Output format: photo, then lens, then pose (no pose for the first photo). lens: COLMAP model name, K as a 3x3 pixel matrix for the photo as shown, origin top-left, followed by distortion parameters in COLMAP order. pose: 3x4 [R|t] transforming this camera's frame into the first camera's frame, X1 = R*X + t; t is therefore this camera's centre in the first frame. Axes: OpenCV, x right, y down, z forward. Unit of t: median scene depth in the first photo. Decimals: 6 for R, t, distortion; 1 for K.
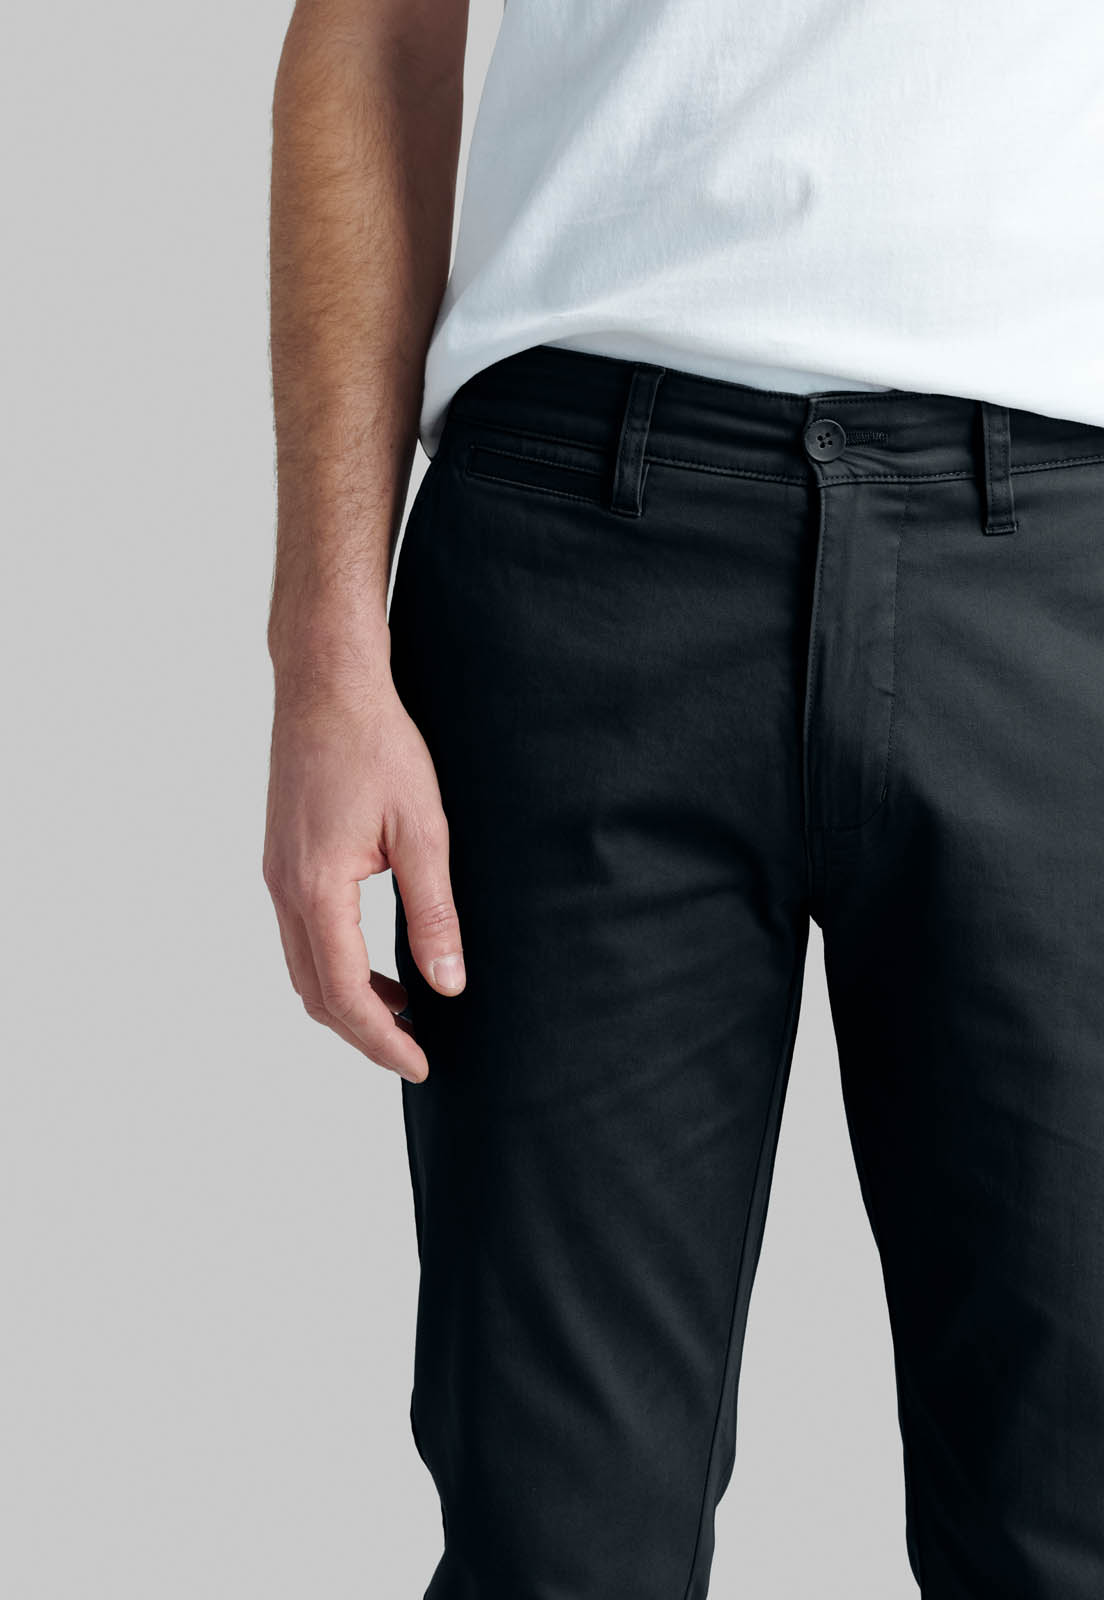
lens RADIAL K [[7306.2, 0, 552.0], [0, 7306.2, 800.0], [0, 0, 1]] dist [0.470988, 4.574743]
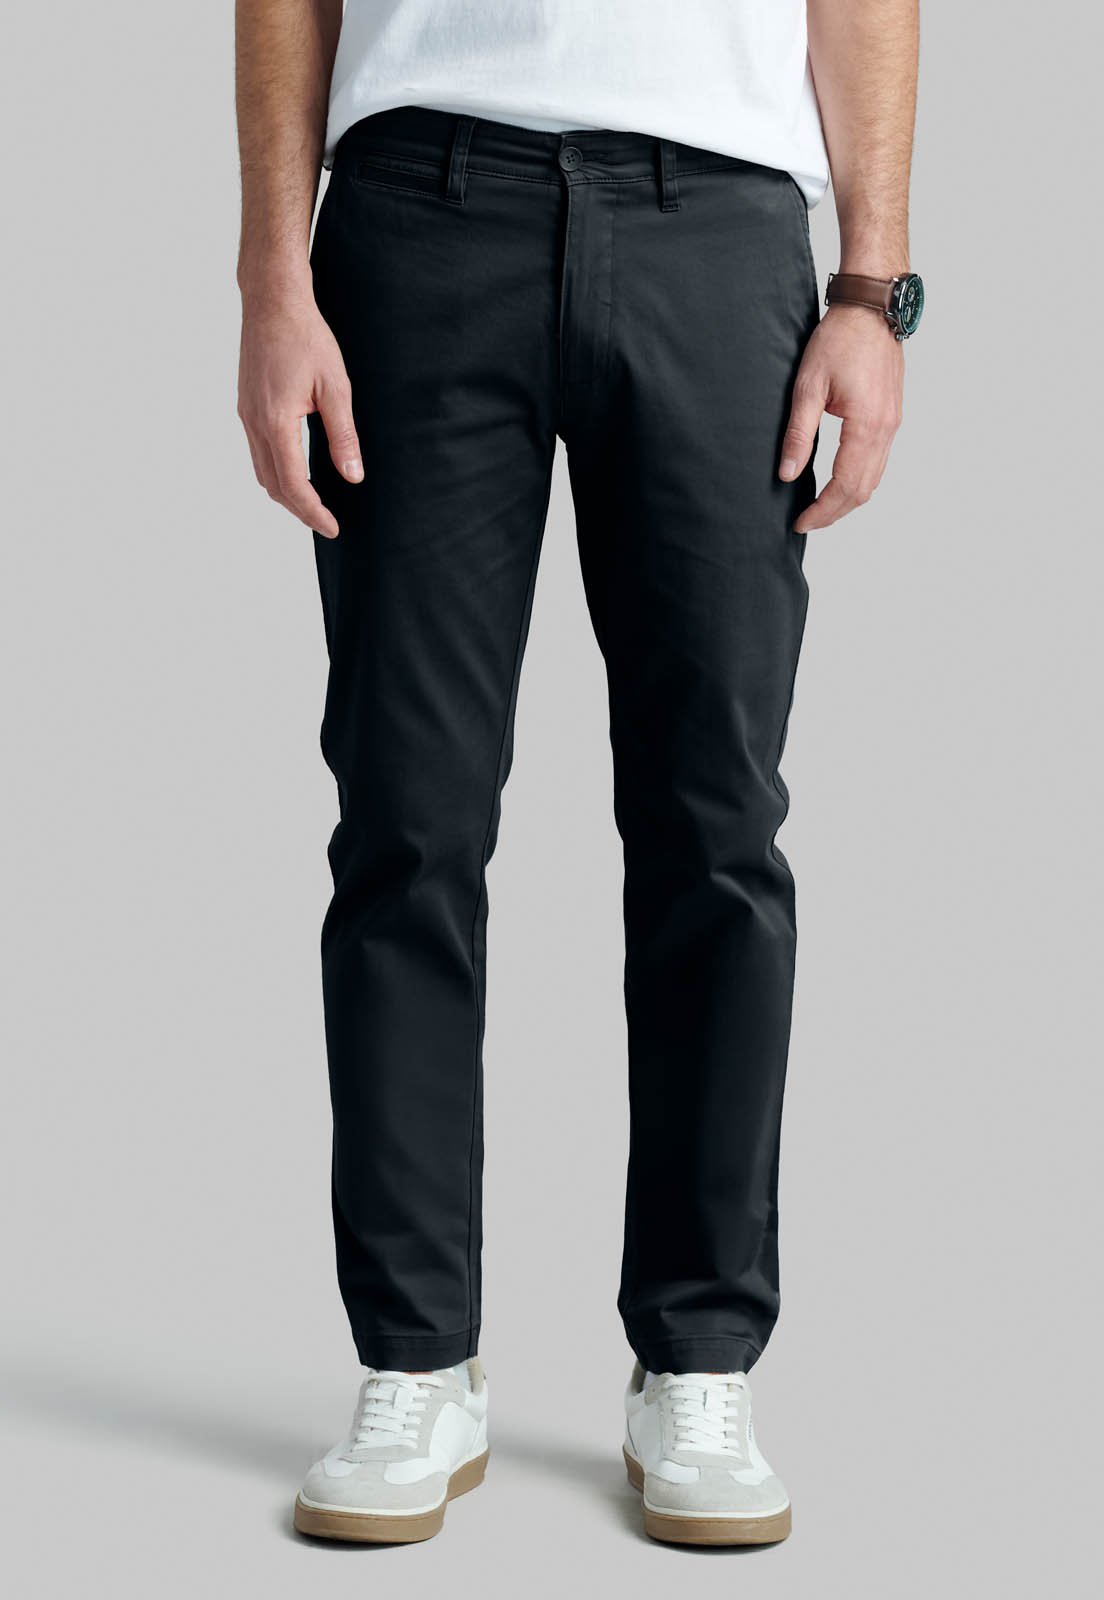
lens RADIAL K [[4977.5, 0, 552.0], [0, 4977.5, 800.0], [0, 0, 1]] dist [0.232533, 1.861944]
pose [[0.999015, -0.017369, 0.040824, -0.016601], [0.013855, 0.996299, 0.084835, 0.001879], [-0.042146, -0.084185, 0.995558, -0.180844]]
